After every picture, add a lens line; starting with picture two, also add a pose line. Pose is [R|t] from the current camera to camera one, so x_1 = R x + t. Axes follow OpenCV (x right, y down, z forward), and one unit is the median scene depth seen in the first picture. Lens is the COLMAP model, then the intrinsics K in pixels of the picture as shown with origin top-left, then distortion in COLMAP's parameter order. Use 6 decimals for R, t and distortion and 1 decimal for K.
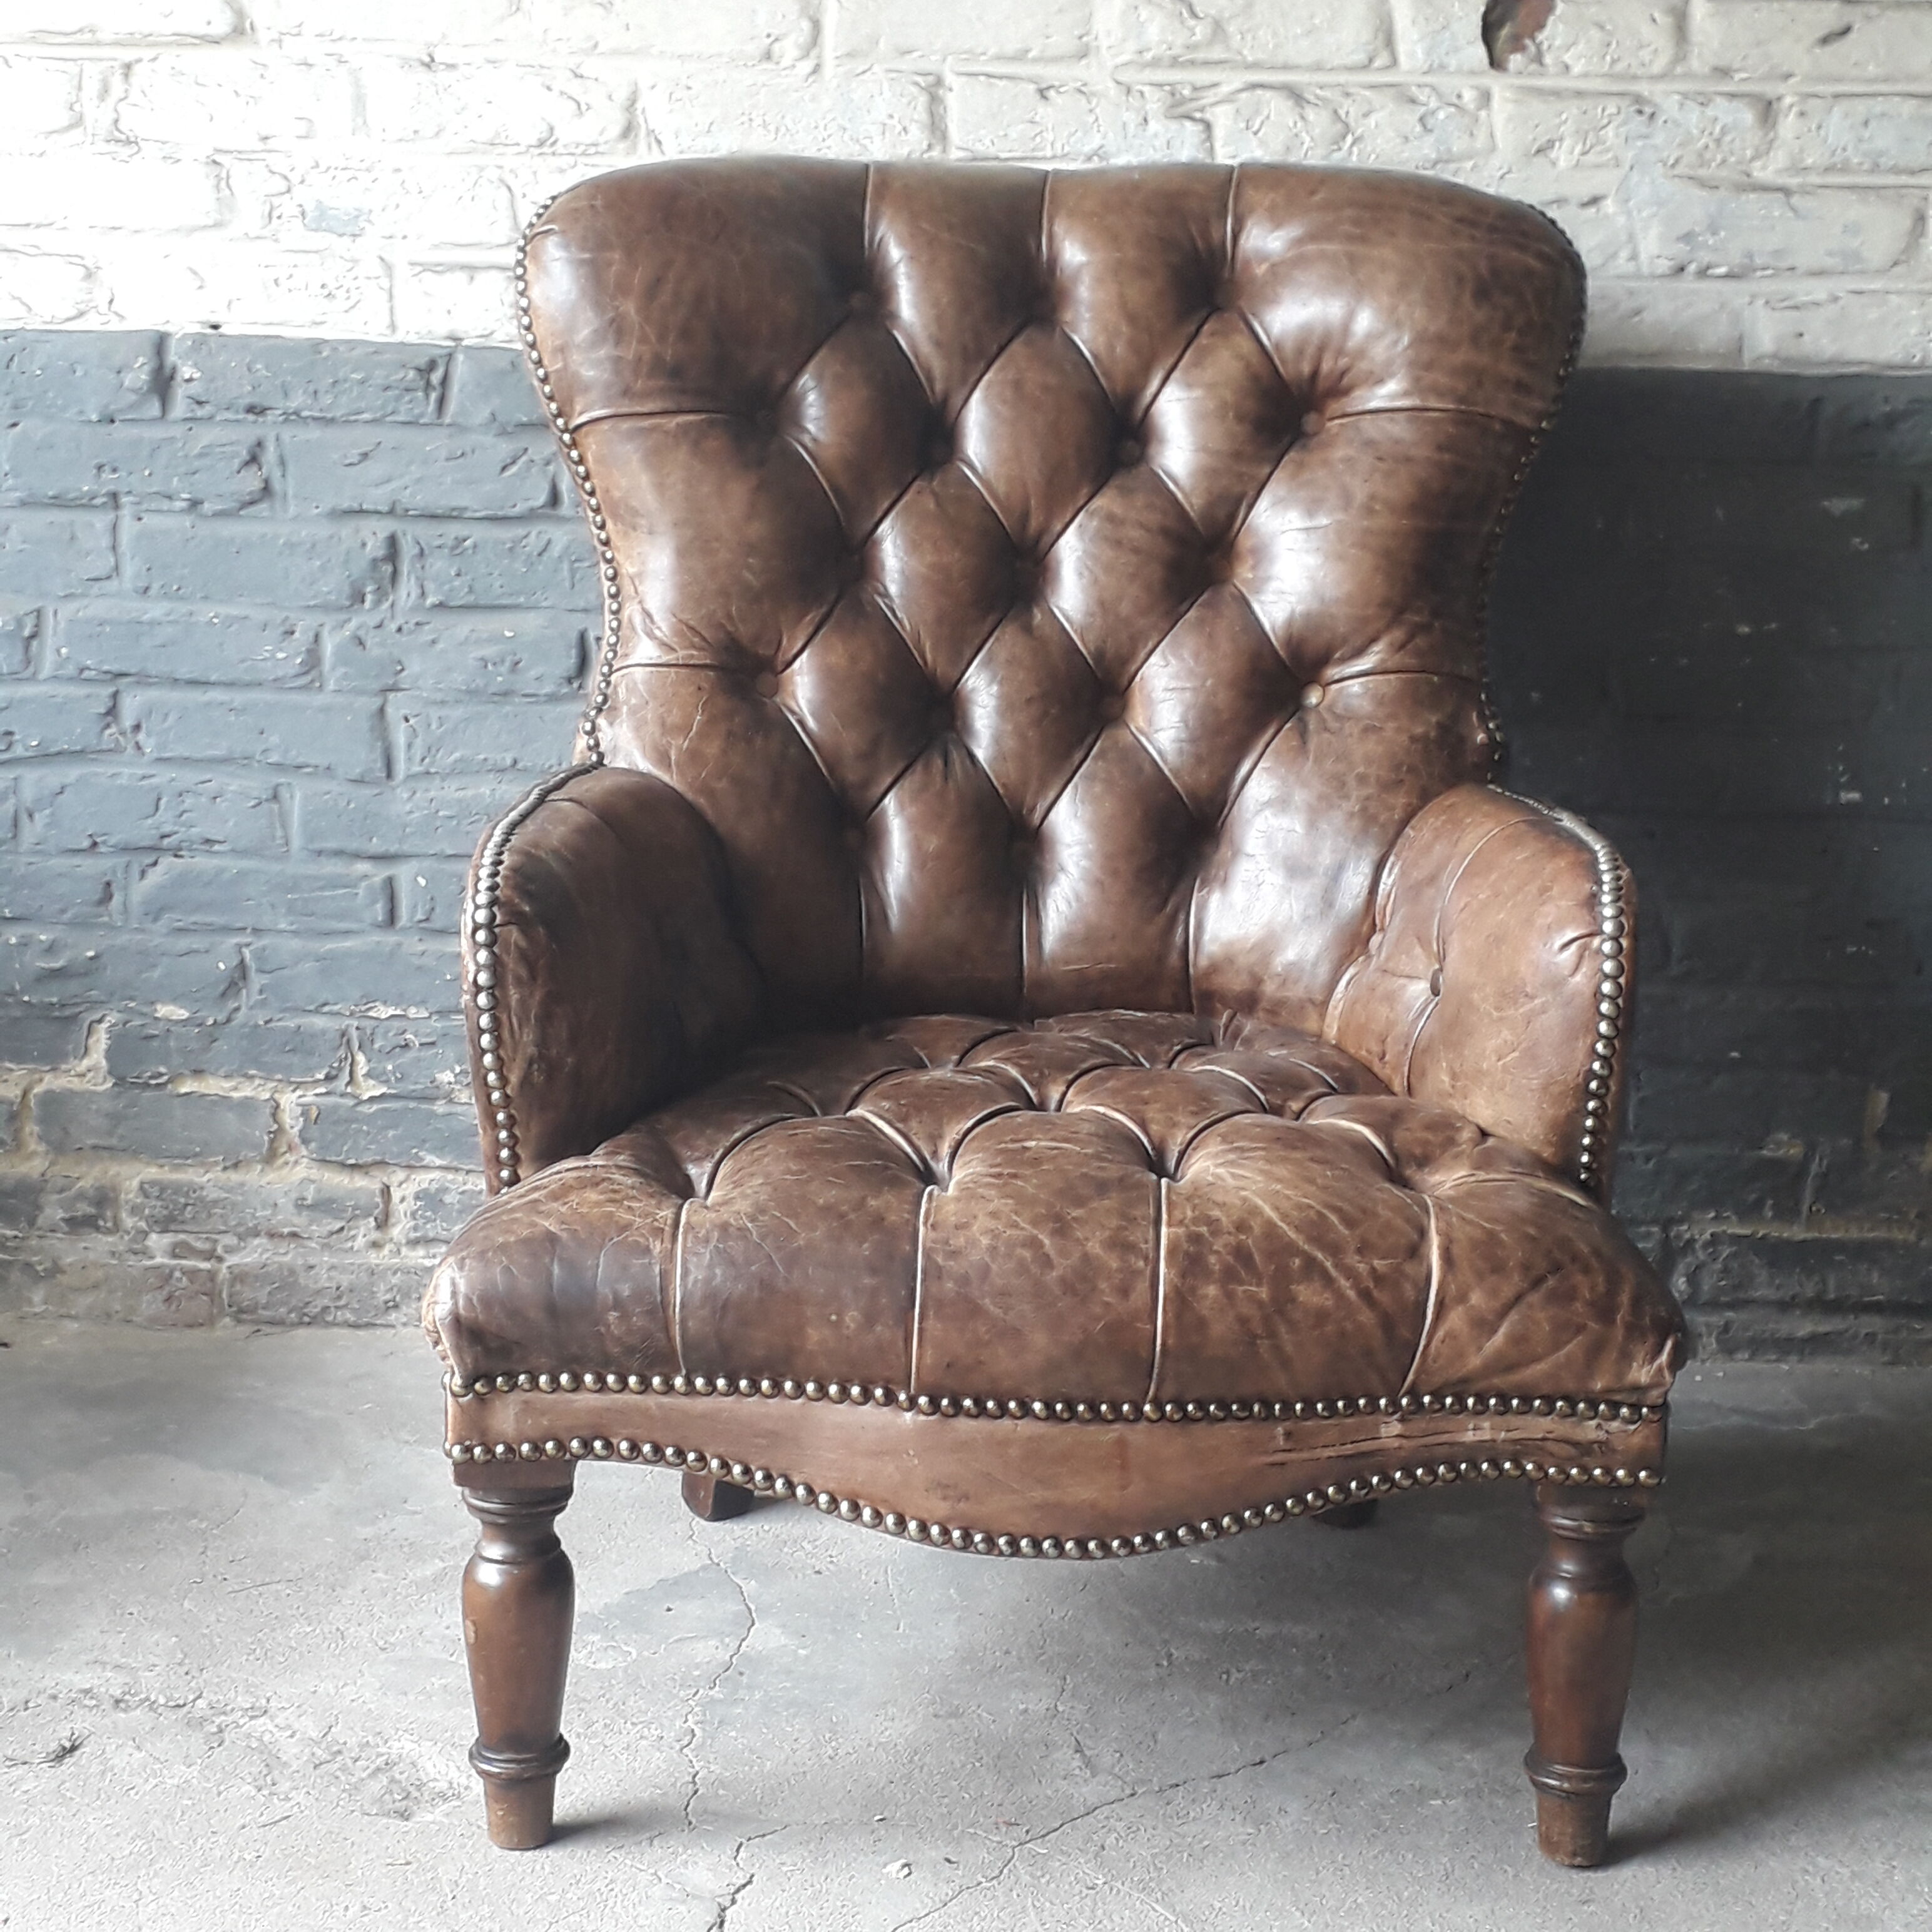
lens RADIAL K [[3099.7, 0, 985.2], [0, 3099.7, 999.8], [0, 0, 1]] dist [0.257875, -0.817809]
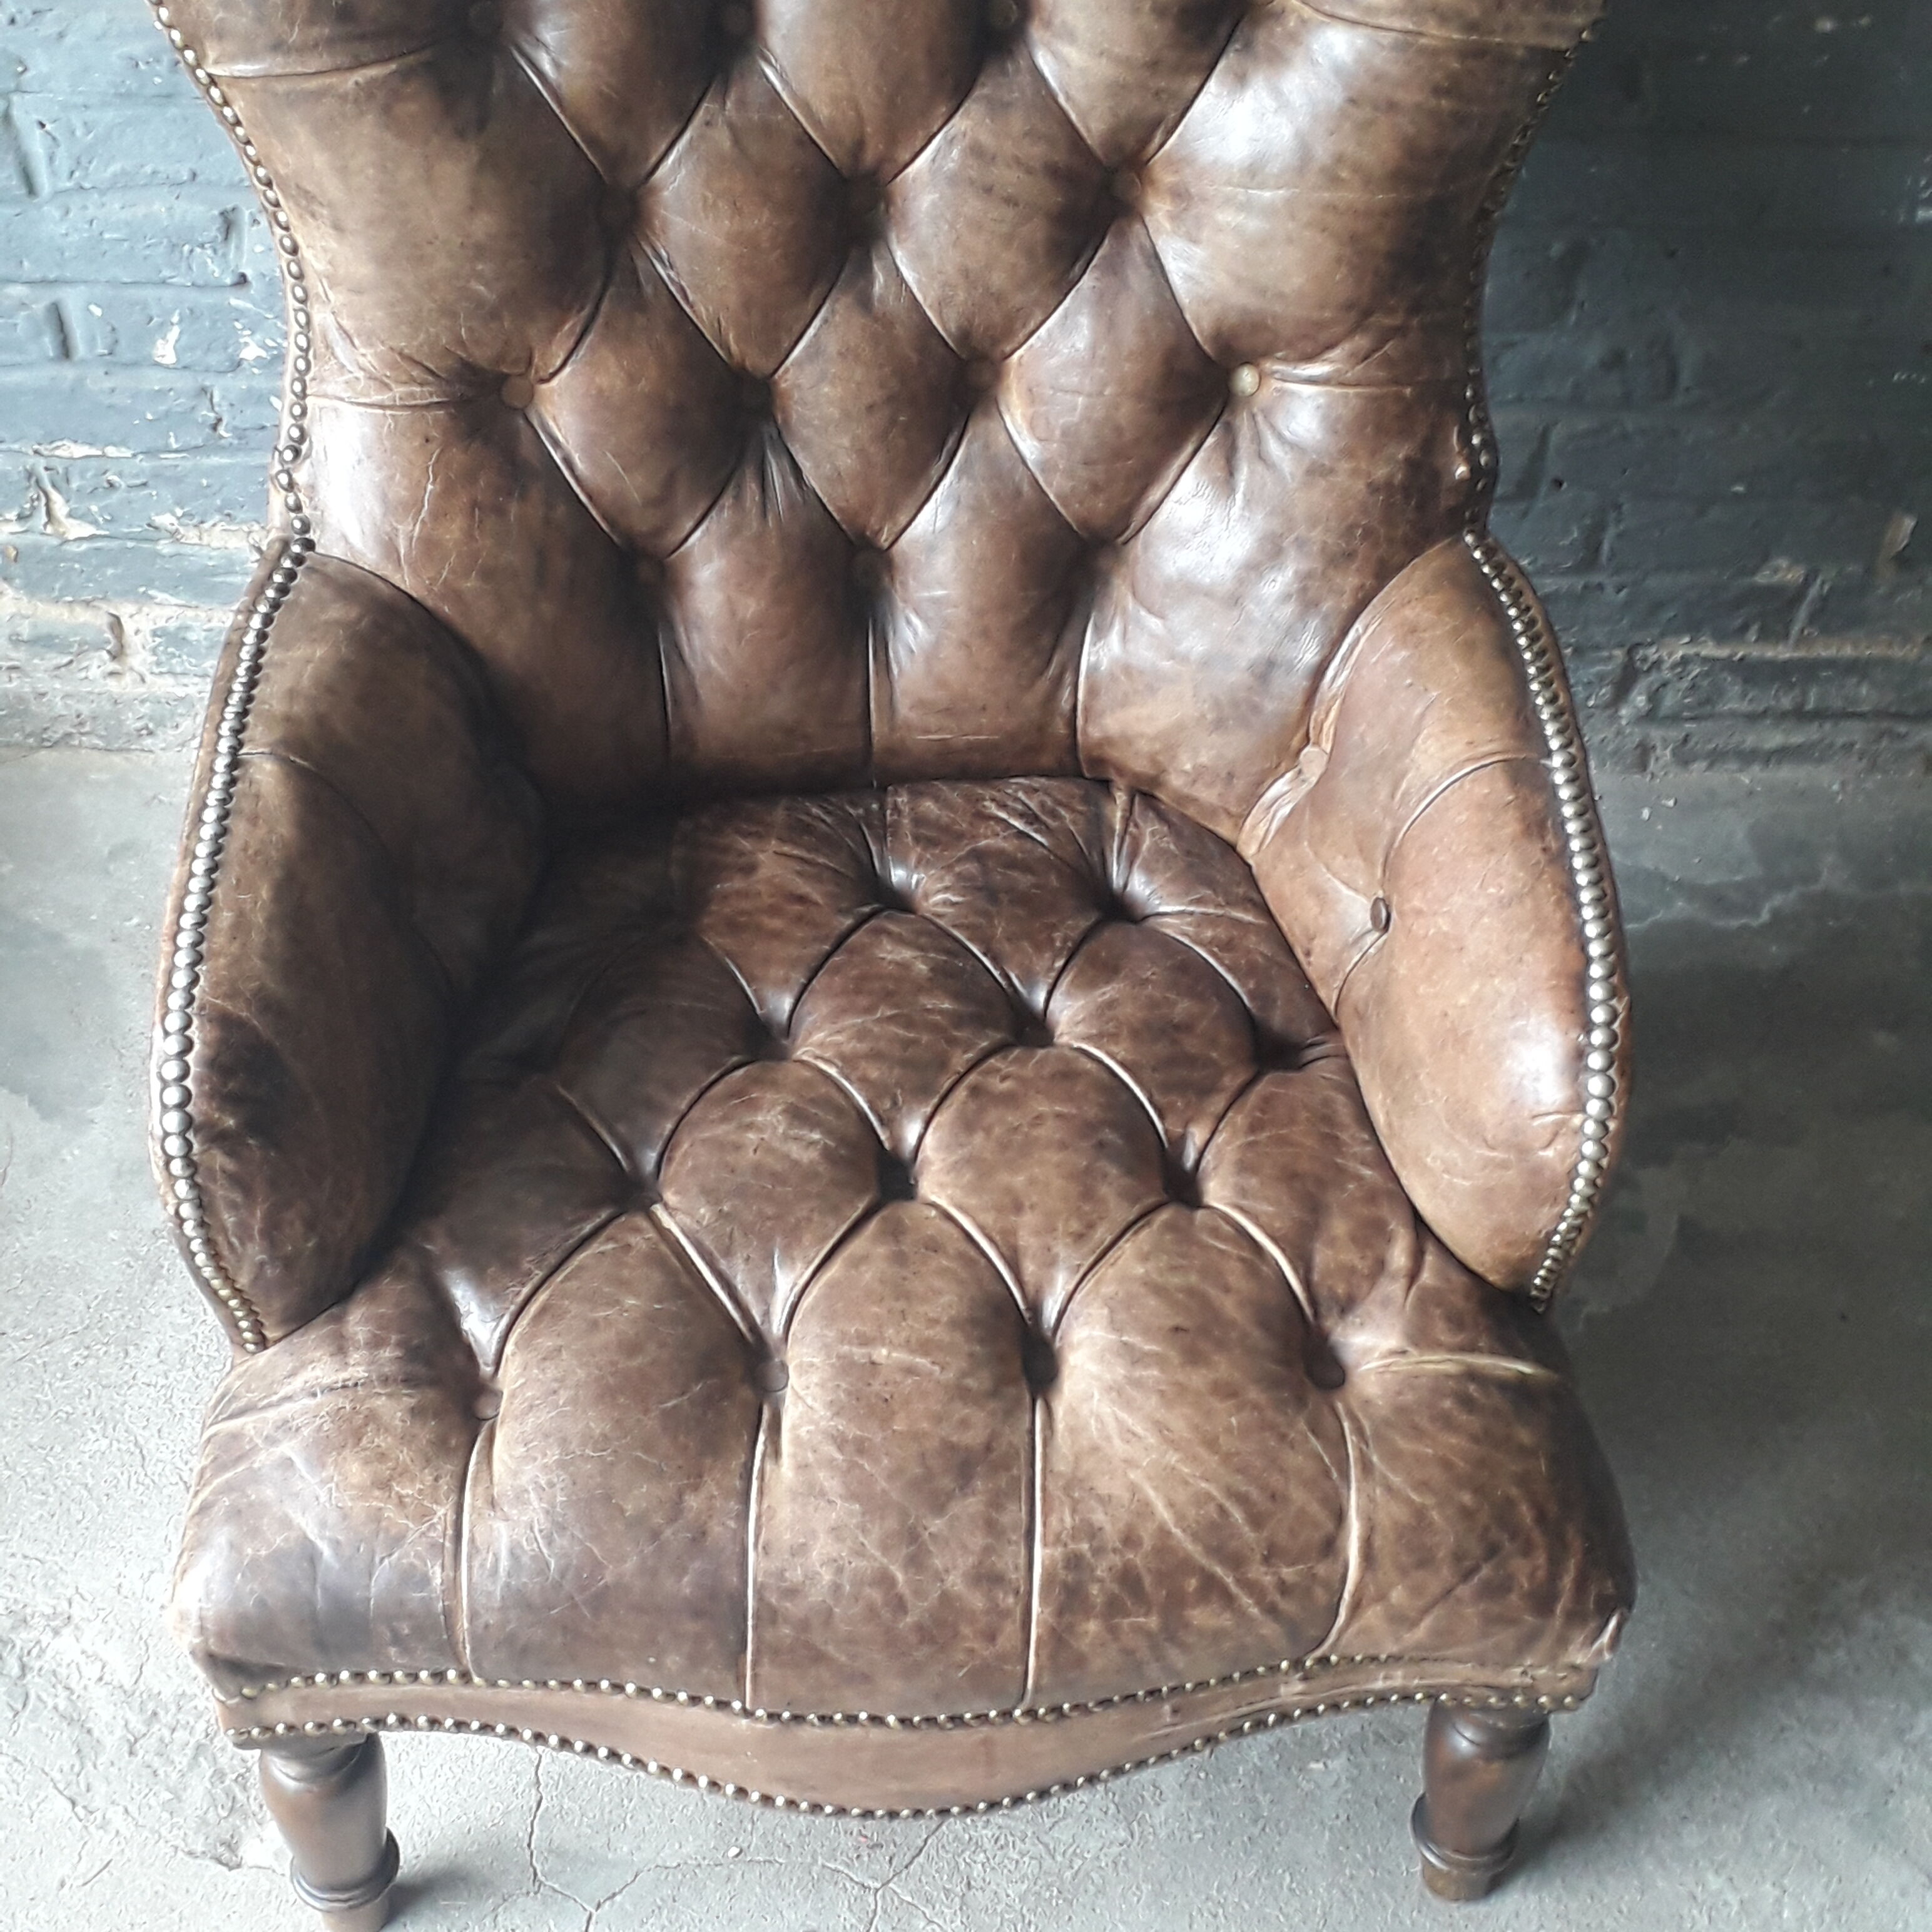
lens RADIAL K [[3154.8, 0, 974.3], [0, 3154.8, 962.5], [0, 0, 1]] dist [0.228236, -0.740929]
pose [[0.999426, -0.022759, 0.025080, 0.017281], [0.004625, 0.825326, 0.564637, -0.426555], [-0.033550, -0.564197, 0.824958, 0.293075]]
